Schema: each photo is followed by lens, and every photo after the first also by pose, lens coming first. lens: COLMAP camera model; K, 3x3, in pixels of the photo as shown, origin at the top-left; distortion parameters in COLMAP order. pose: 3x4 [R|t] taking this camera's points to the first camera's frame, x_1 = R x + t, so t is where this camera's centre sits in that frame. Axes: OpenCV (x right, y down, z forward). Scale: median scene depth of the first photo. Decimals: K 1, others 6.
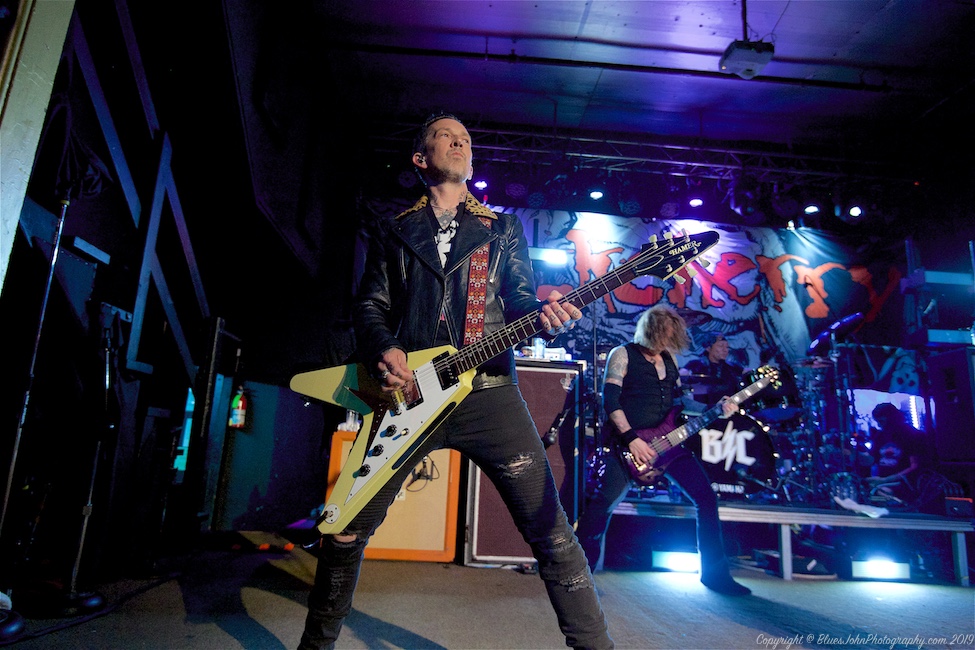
lens RADIAL K [[598.4, 0, 501.1], [0, 598.4, 316.0], [0, 0, 1]] dist [0.009803, -0.021722]
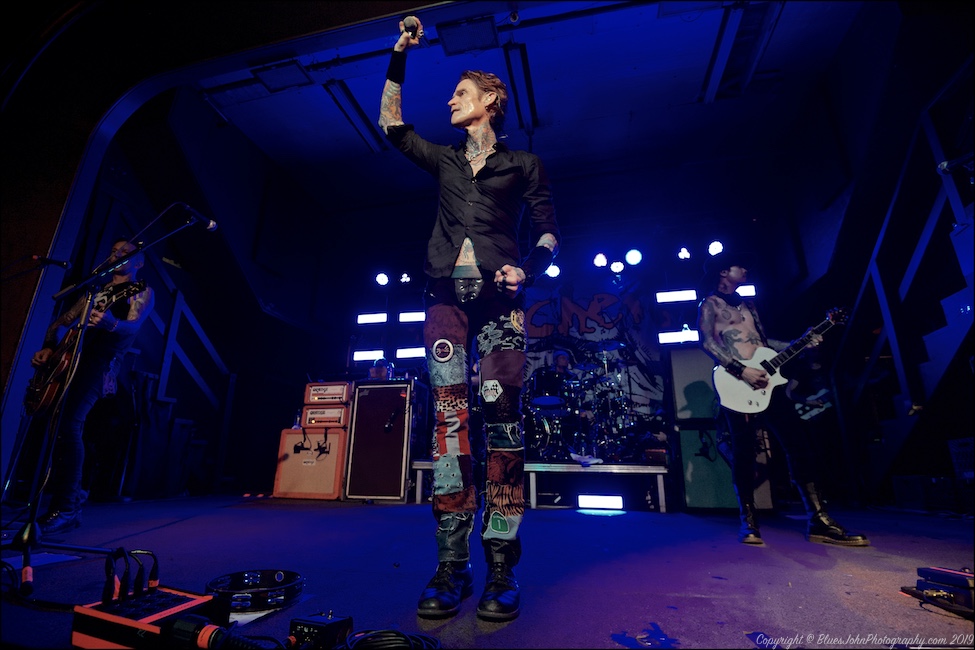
lens RADIAL K [[445.2, 0, 488.6], [0, 445.2, 323.5], [0, 0, 1]] dist [-0.028277, -0.007665]
pose [[0.955856, -0.128481, -0.264258, 0.734059], [0.106956, 0.989777, -0.094352, 0.066066], [0.273679, 0.061923, 0.959826, -0.154651]]
